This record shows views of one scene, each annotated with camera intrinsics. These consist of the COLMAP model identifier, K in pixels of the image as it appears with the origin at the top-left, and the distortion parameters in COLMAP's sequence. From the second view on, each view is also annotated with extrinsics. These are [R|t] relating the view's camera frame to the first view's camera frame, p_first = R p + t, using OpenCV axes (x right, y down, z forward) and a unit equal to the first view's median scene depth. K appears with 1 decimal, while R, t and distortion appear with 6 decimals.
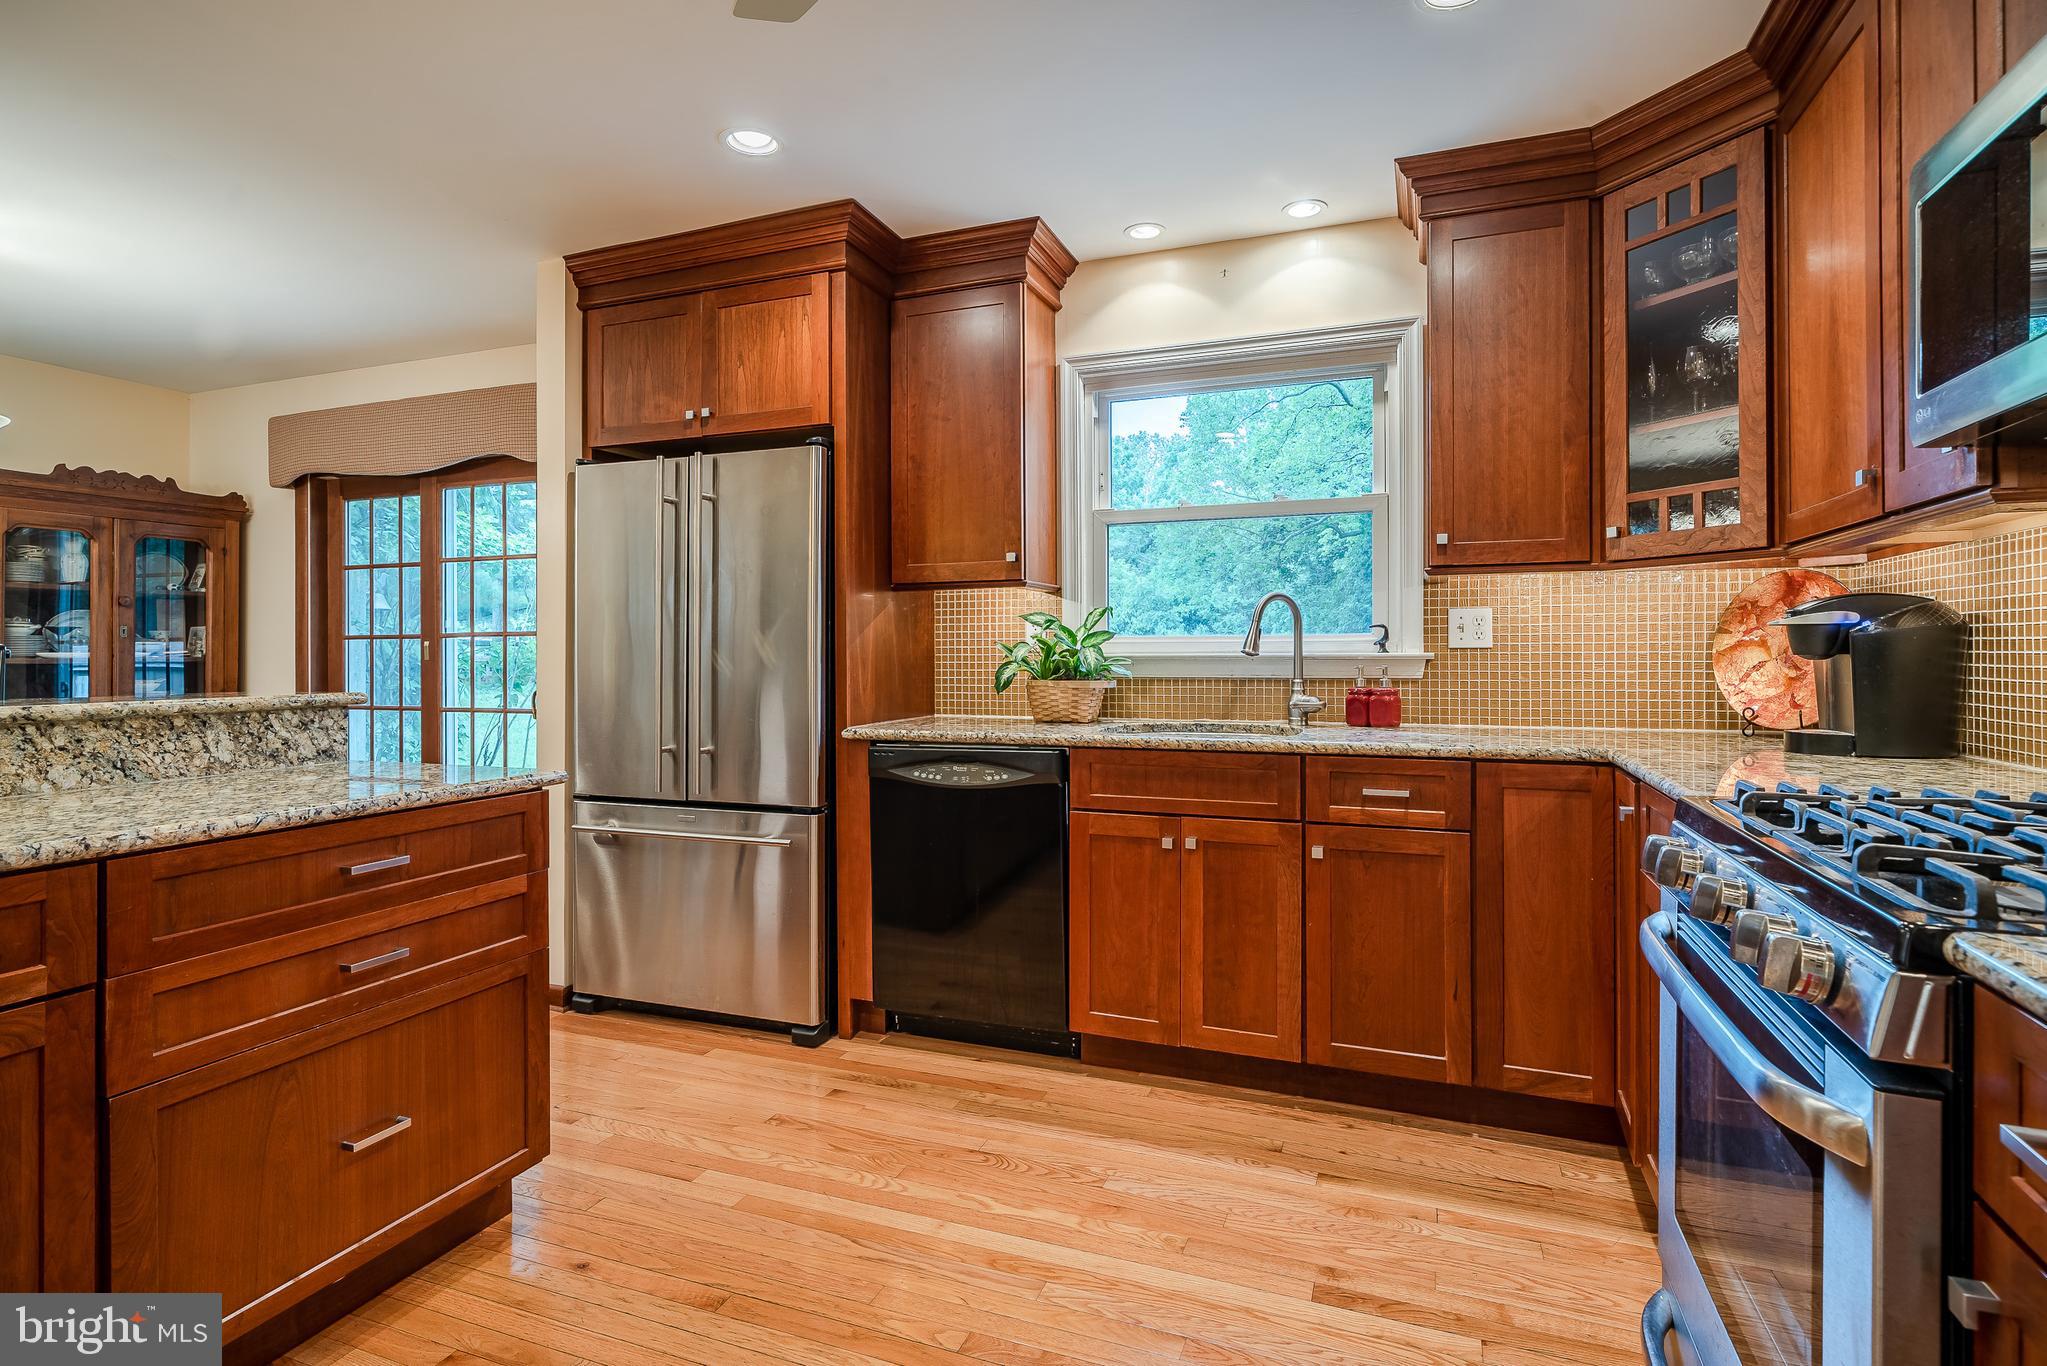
lens RADIAL K [[999.7, 0, 1023.2], [0, 999.7, 664.8], [0, 0, 1]] dist [-0.001282, 0.000187]
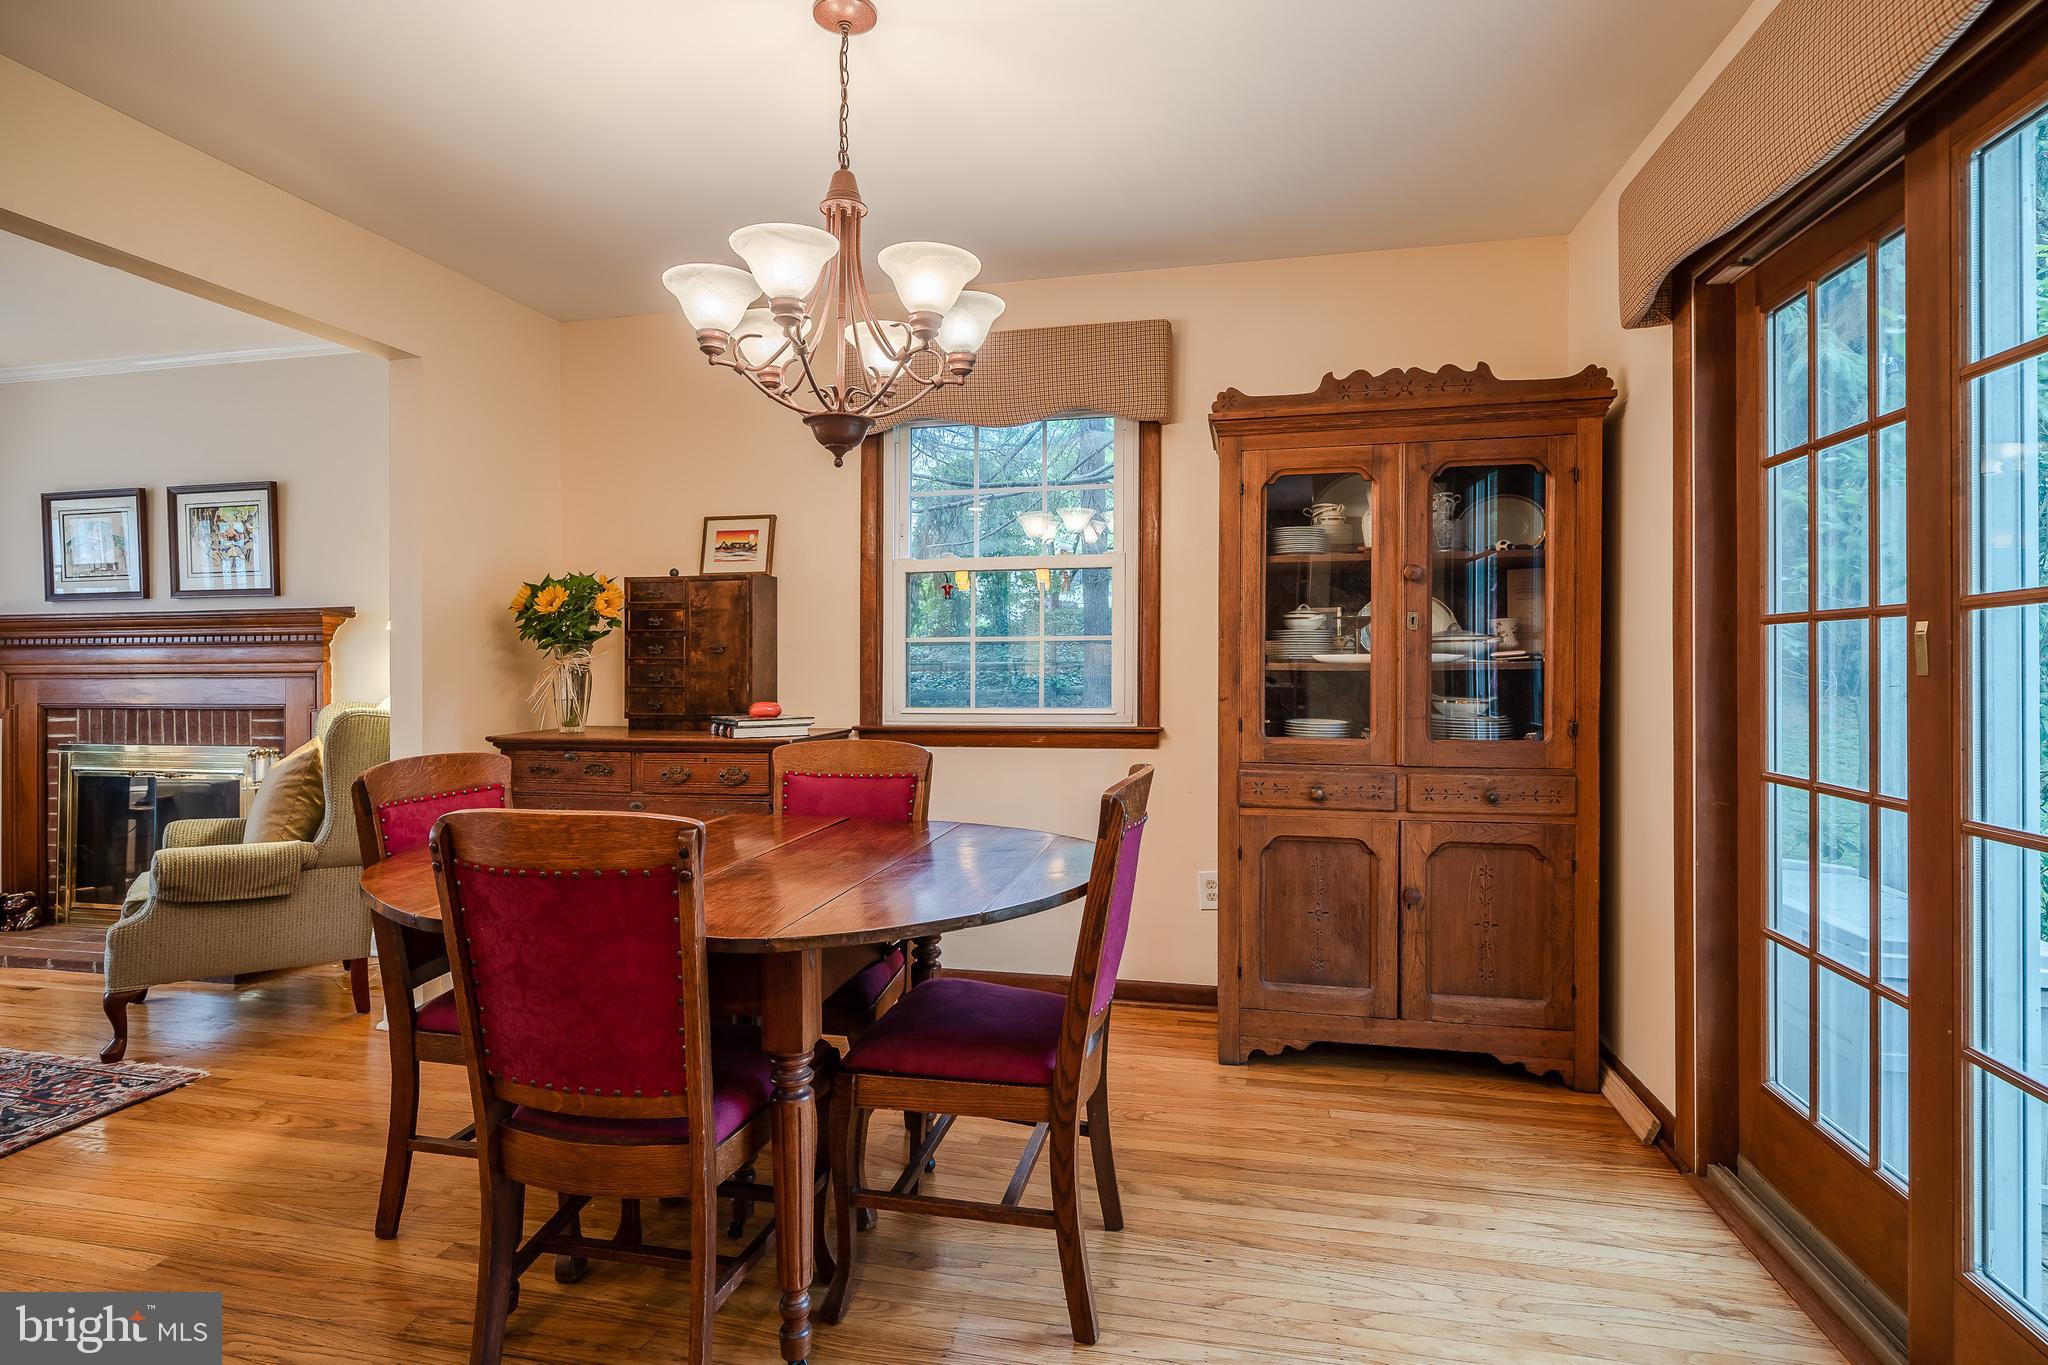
lens RADIAL K [[1000.2, 0, 1016.6], [0, 1000.2, 665.5], [0, 0, 1]] dist [-0.001282, 0.000187]
pose [[0.151374, 0.009262, -0.988433, -0.309342], [-0.007169, 0.999940, 0.008272, -0.008868], [0.988451, 0.005834, 0.151431, 0.647057]]
